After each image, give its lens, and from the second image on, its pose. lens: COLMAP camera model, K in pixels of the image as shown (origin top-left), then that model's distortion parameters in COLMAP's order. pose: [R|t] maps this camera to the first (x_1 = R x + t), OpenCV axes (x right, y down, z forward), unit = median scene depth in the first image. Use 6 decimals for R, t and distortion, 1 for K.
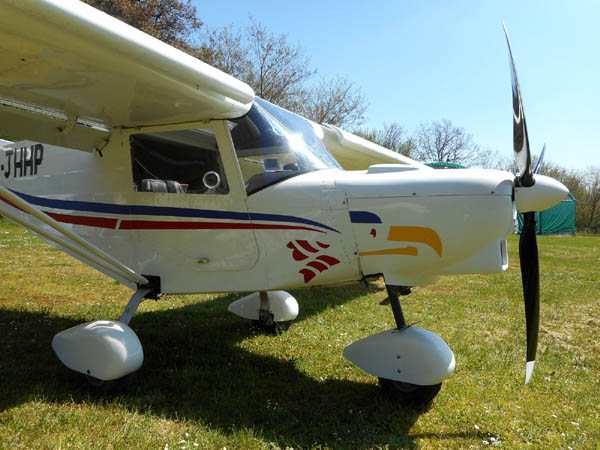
lens RADIAL K [[465.0, 0, 300.0], [0, 465.0, 225.0], [0, 0, 1]] dist [0.005280, 0.004903]
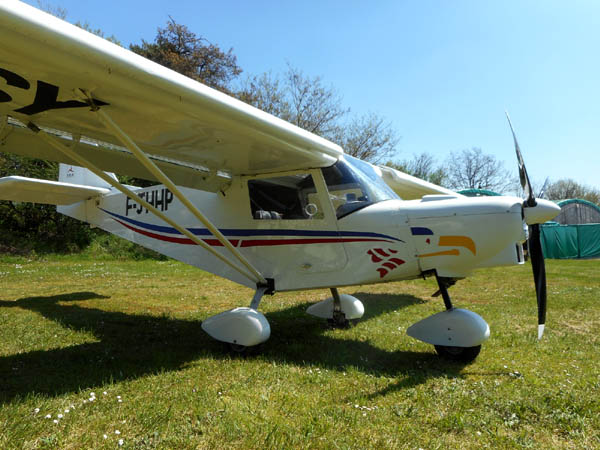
lens RADIAL K [[465.0, 0, 300.0], [0, 465.0, 225.0], [0, 0, 1]] dist [0.005280, 0.004903]
pose [[0.997472, -0.028270, -0.065195, -0.115098], [0.023741, 0.997319, -0.069219, 0.044102], [0.066977, 0.067496, 0.995469, -0.383692]]
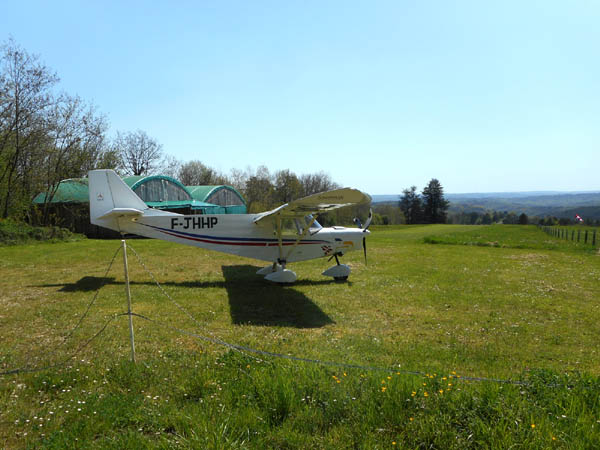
lens RADIAL K [[519.9, 0, 300.0], [0, 519.9, 225.0], [0, 0, 1]] dist [0.005300, 0.007458]
pose [[0.757570, -0.035936, 0.651764, -2.638062], [0.033770, 0.999304, 0.015846, -0.193267], [-0.651879, 0.010006, 0.758257, -1.997781]]
